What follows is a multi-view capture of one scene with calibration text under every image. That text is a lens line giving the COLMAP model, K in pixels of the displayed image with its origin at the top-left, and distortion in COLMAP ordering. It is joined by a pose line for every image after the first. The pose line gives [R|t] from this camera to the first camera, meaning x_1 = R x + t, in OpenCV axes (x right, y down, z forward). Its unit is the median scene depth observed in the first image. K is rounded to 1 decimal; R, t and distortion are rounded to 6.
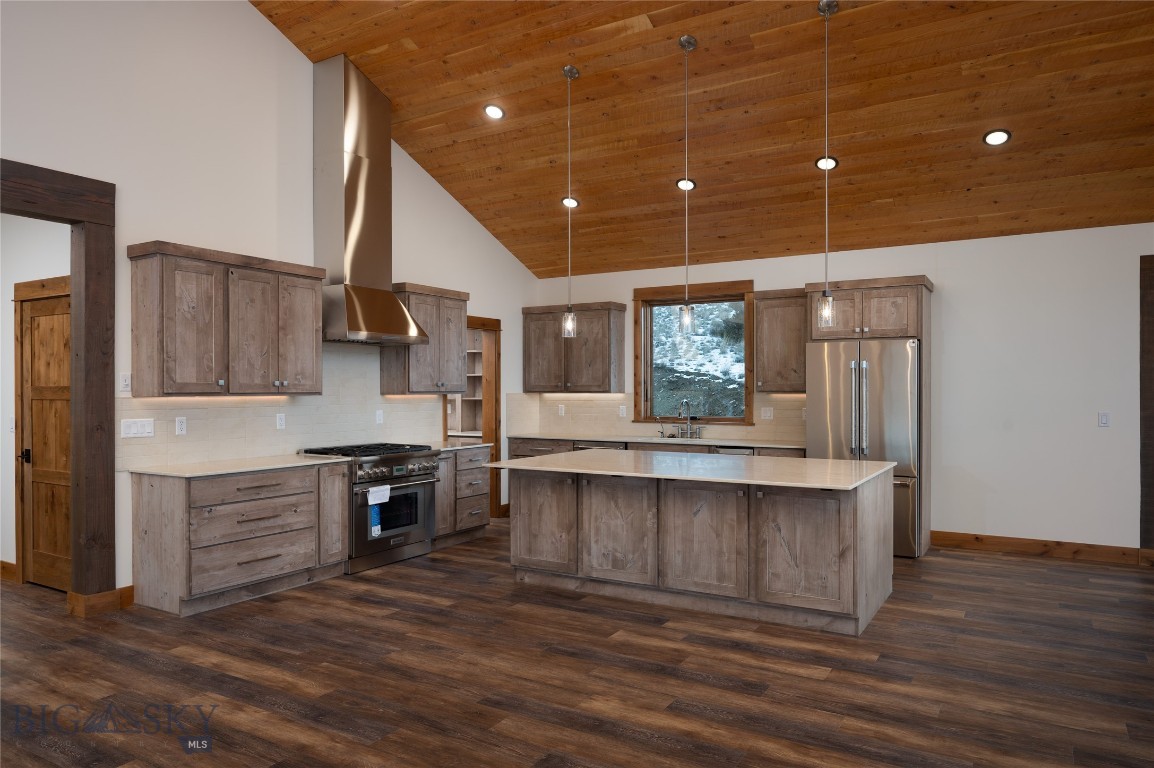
lens RADIAL K [[759.1, 0, 580.3], [0, 759.1, 394.3], [0, 0, 1]] dist [-0.008297, 0.003915]
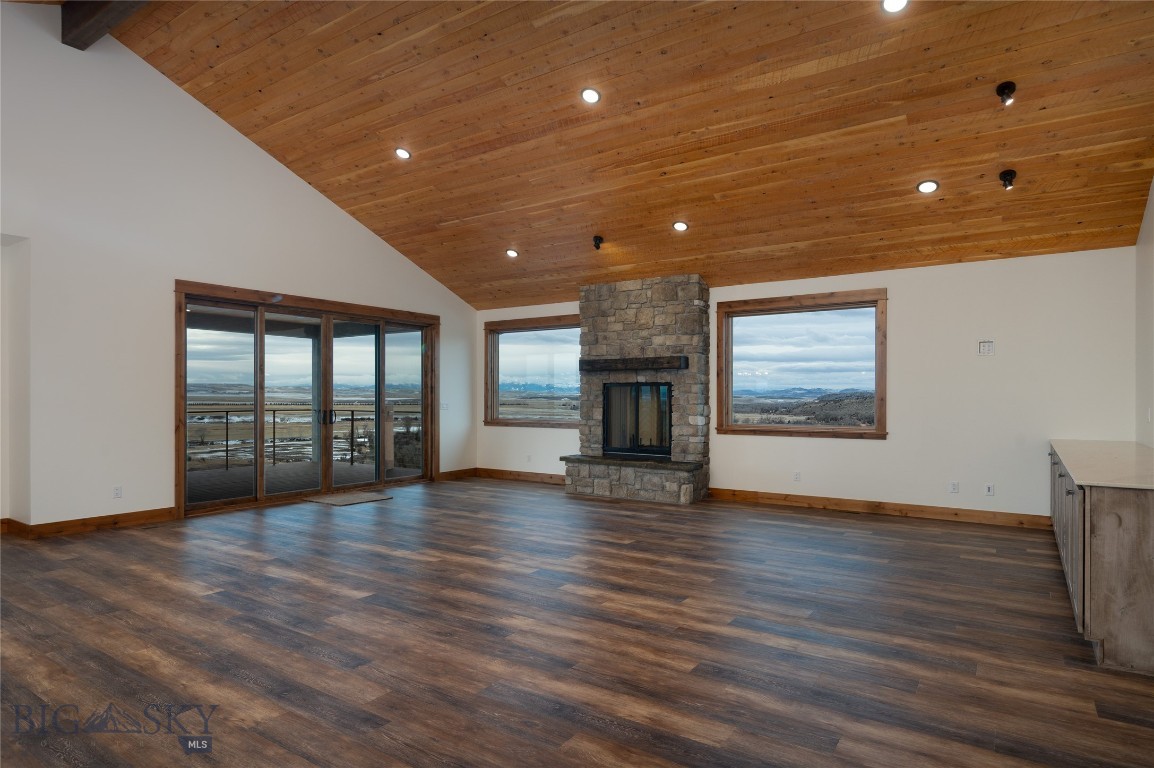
lens RADIAL K [[644.1, 0, 572.7], [0, 644.1, 393.1], [0, 0, 1]] dist [0.007564, -0.006406]
pose [[-0.998351, -0.000481, 0.057402, -0.260174], [-0.000410, 0.999999, 0.001252, 0.016172], [-0.057402, 0.001227, -0.998350, 1.155802]]
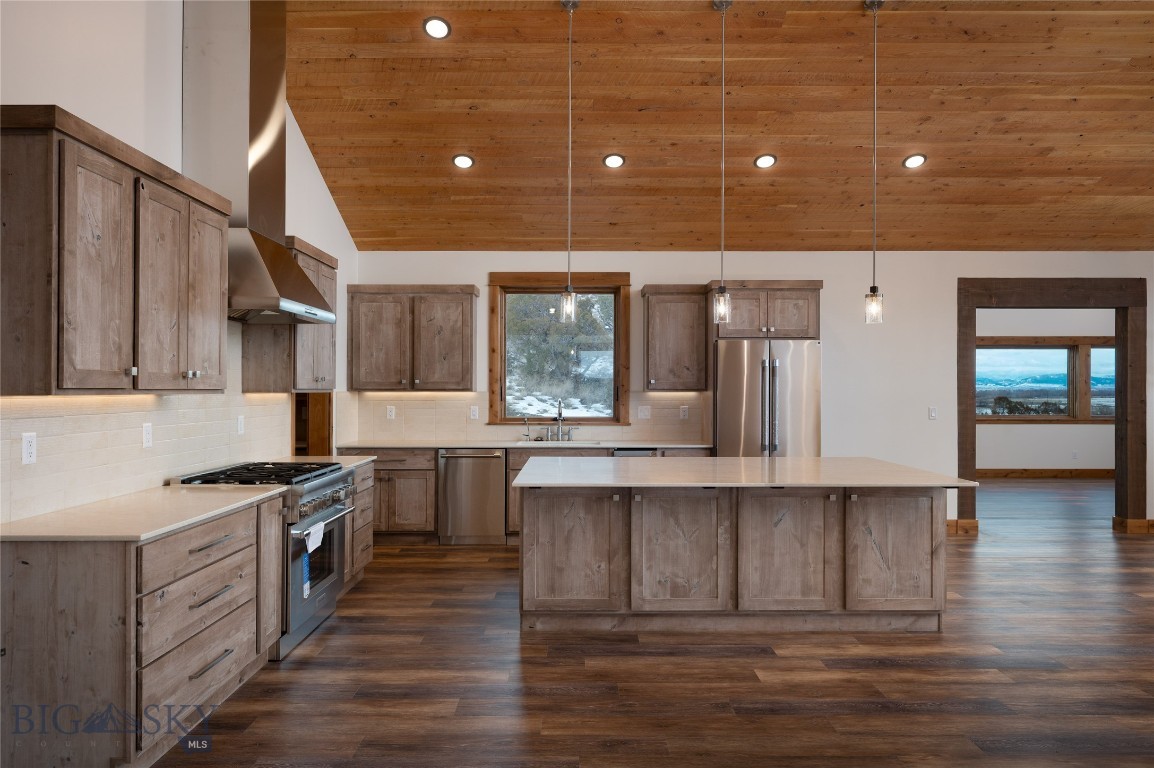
lens RADIAL K [[759.1, 0, 573.8], [0, 759.1, 388.4], [0, 0, 1]] dist [-0.008297, 0.003915]
pose [[0.856681, 0.002554, 0.515841, -0.480231], [0.001655, 0.999969, -0.007700, 0.002922], [-0.515844, 0.007450, 0.856650, 0.325180]]
